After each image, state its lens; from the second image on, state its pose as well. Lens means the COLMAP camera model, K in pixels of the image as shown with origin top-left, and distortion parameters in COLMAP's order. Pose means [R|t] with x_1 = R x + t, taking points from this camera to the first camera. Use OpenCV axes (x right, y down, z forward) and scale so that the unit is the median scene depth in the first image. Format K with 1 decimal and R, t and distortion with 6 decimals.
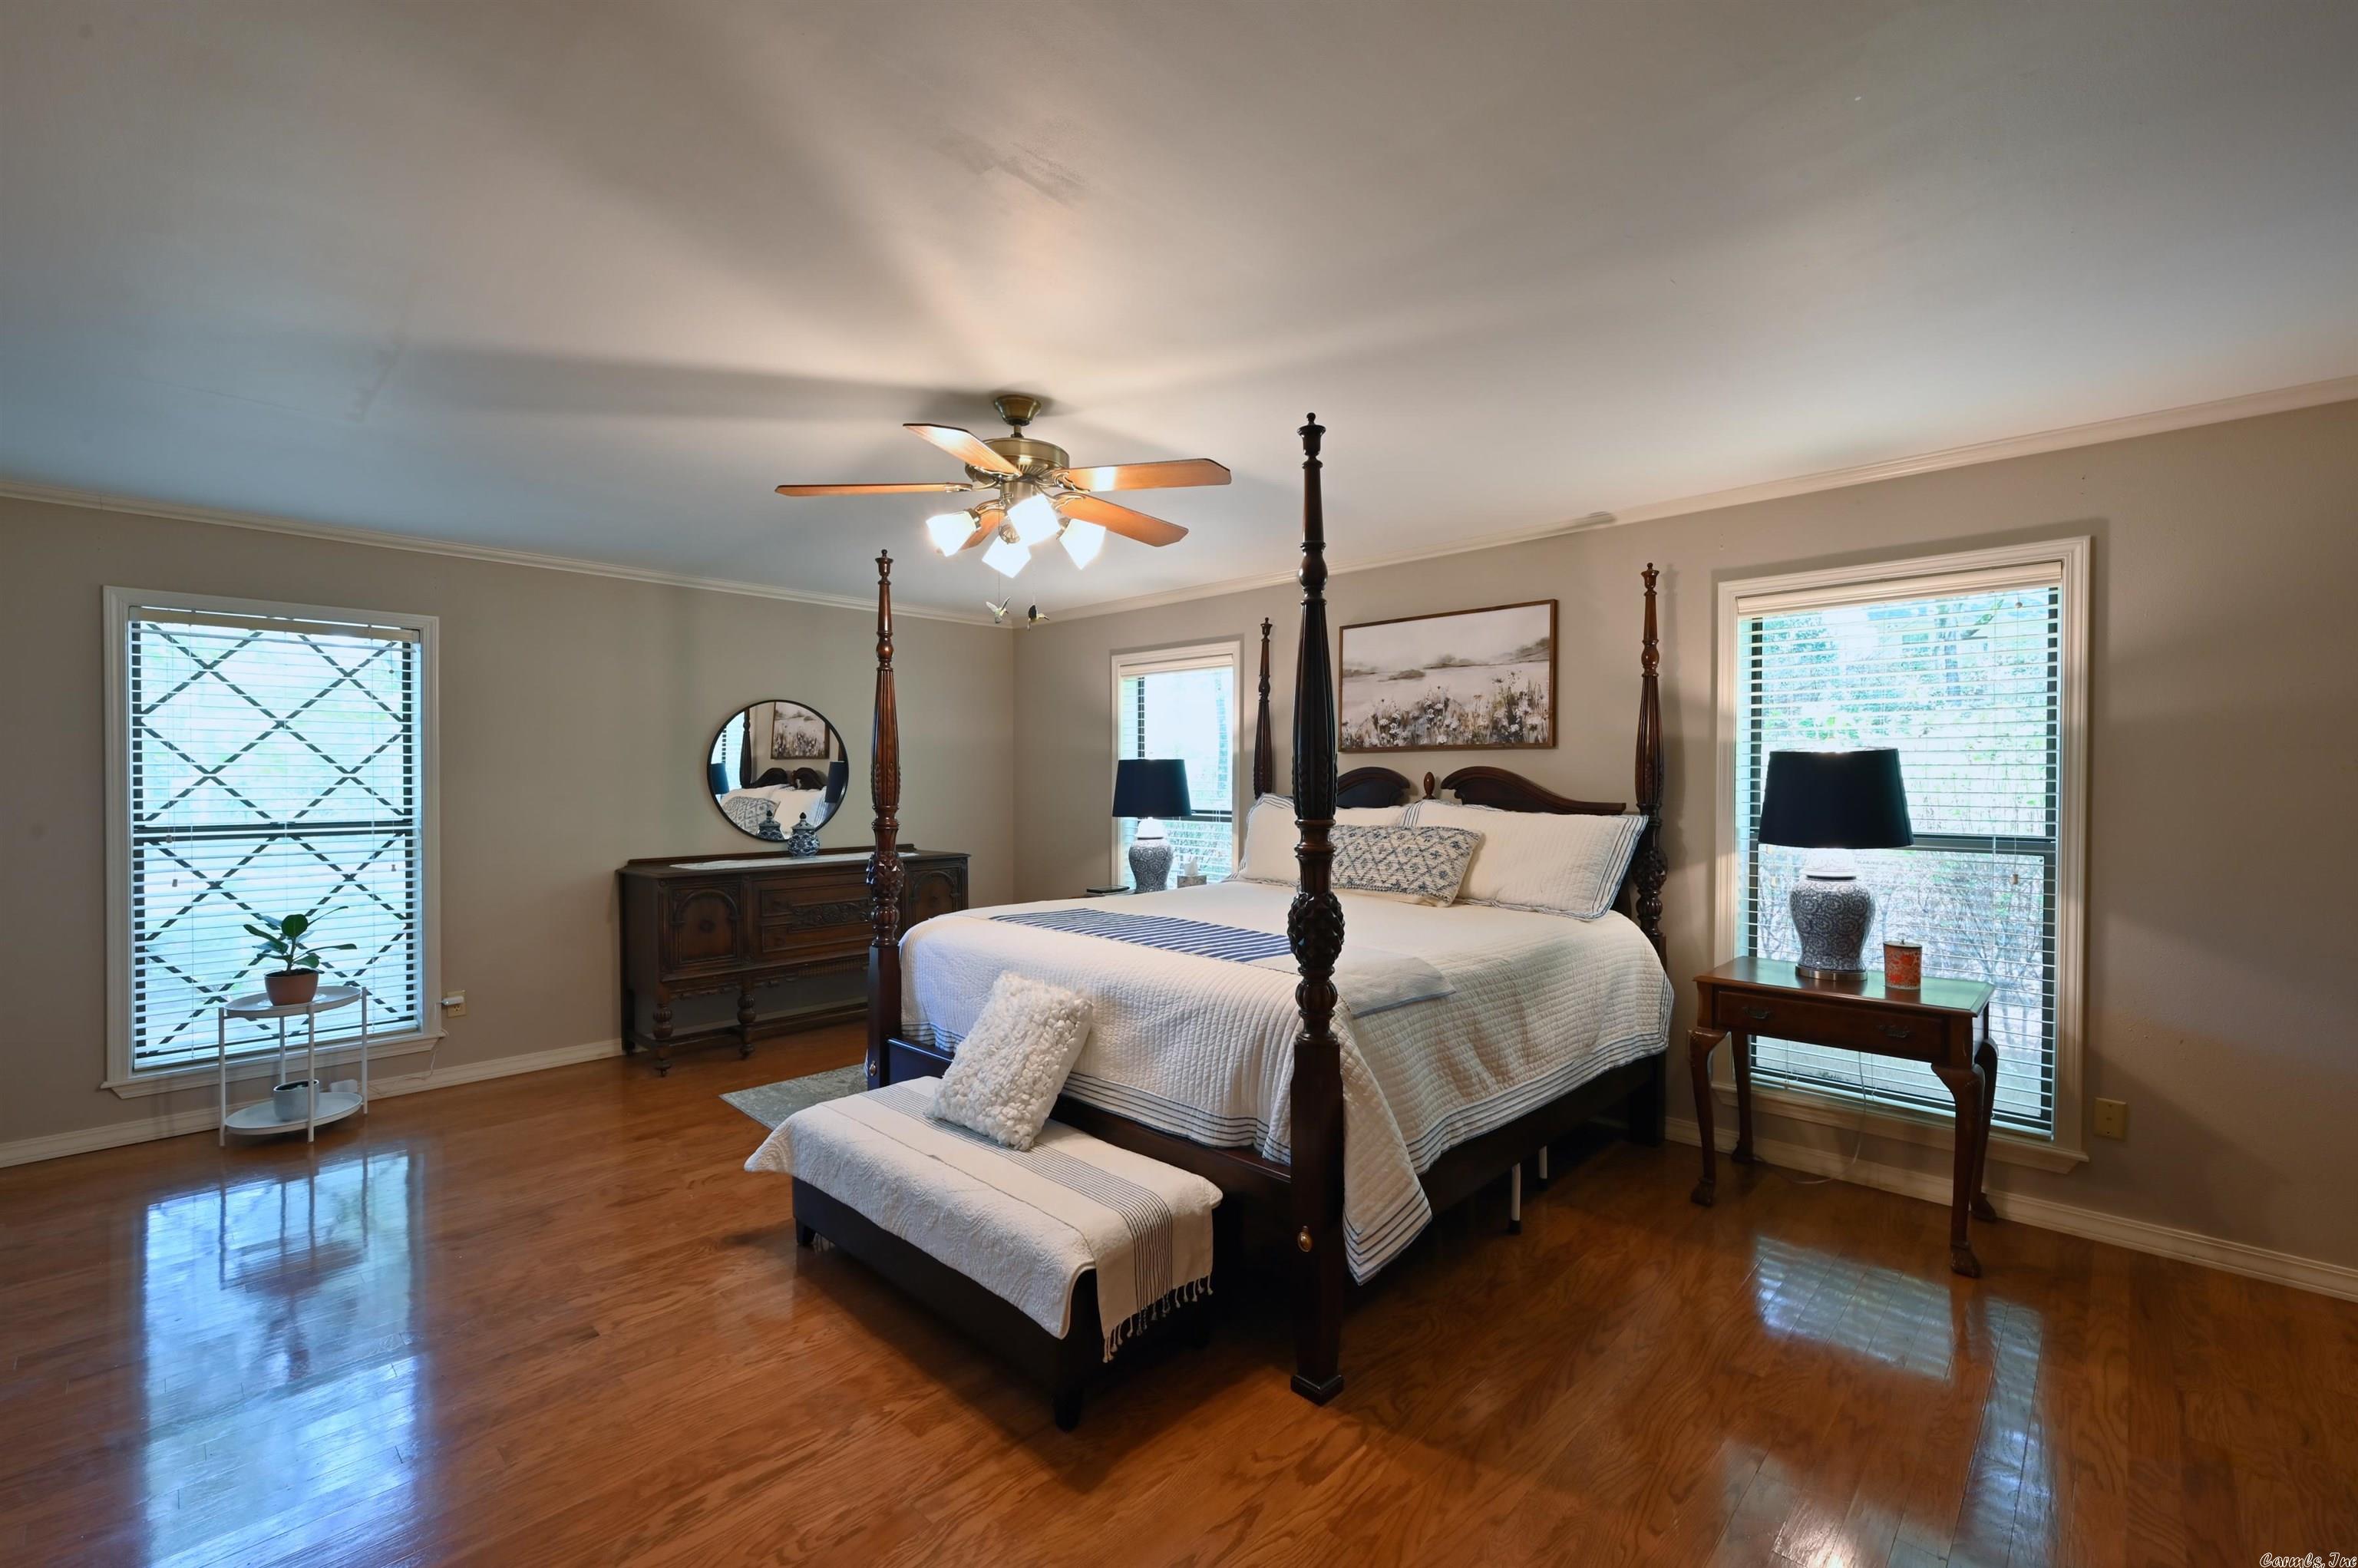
lens RADIAL K [[992.8, 0, 1188.7], [0, 992.8, 787.3], [0, 0, 1]] dist [-0.000006, 0.000018]
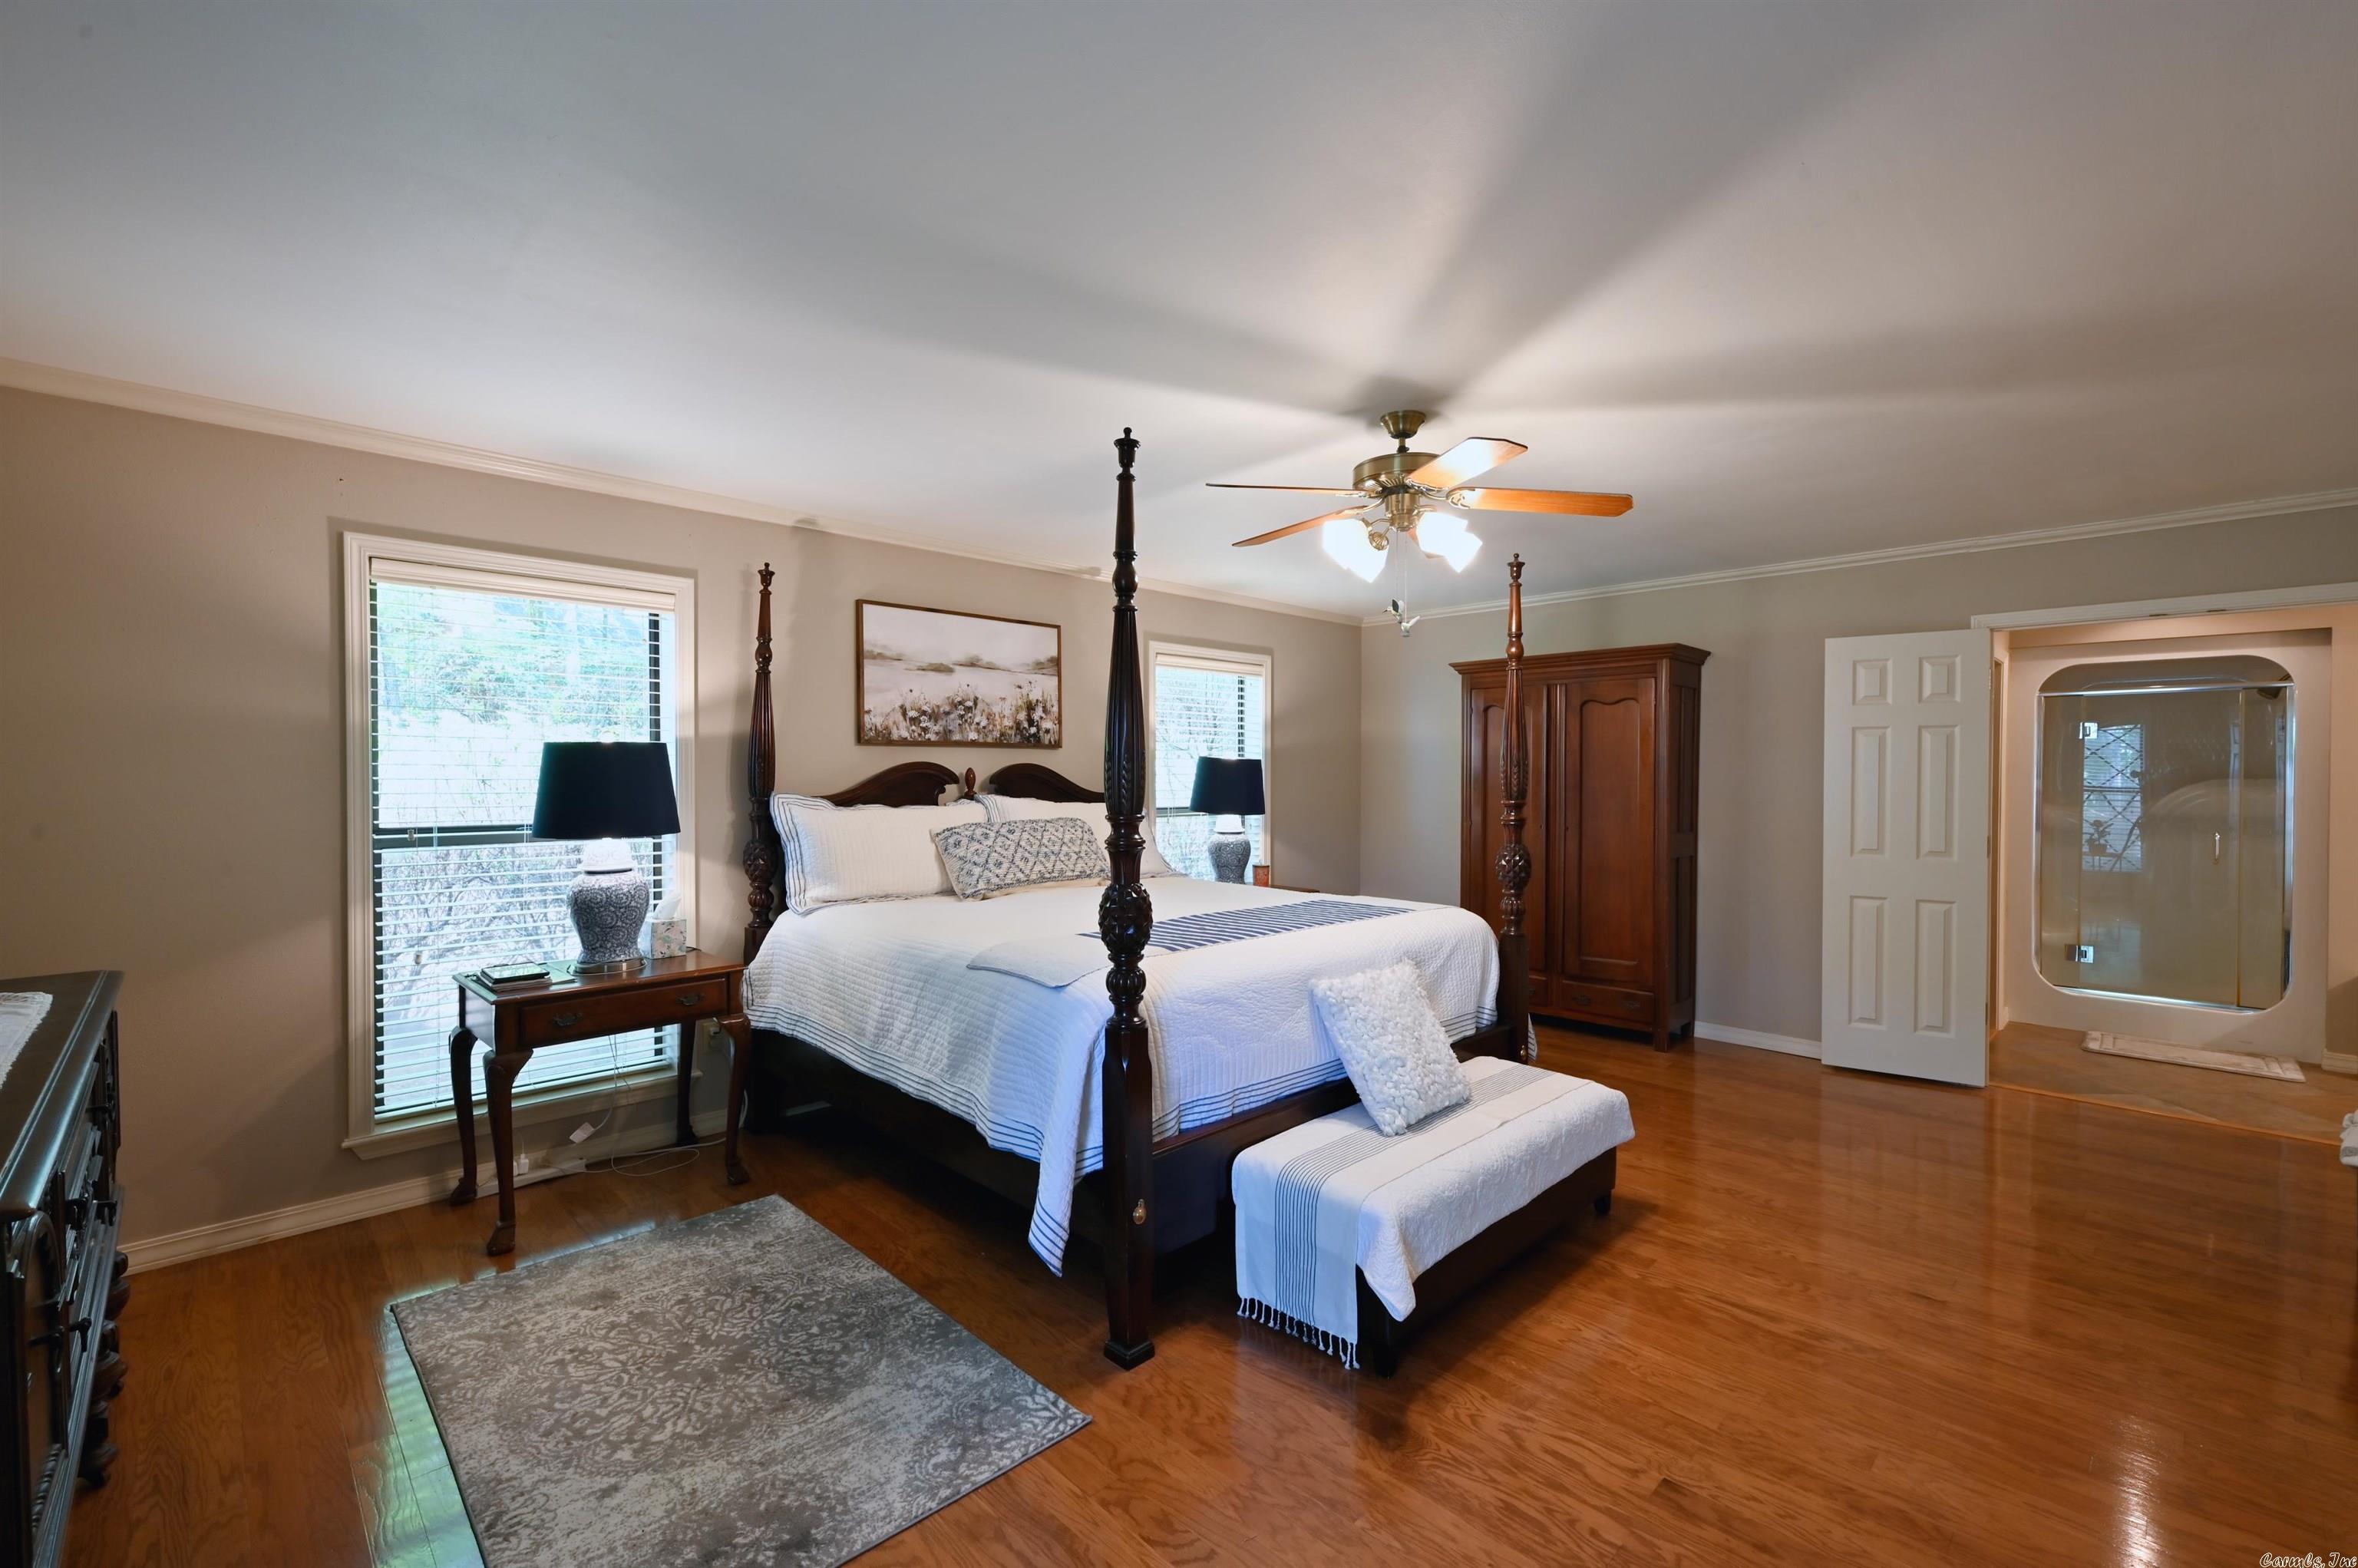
lens RADIAL K [[992.8, 0, 1188.7], [0, 992.8, 787.3], [0, 0, 1]] dist [-0.000006, 0.000018]
pose [[0.030363, -0.012187, 0.999465, -0.799405], [0.008006, 0.999897, 0.011949, -0.006139], [-0.999507, 0.007639, 0.030458, 0.777004]]
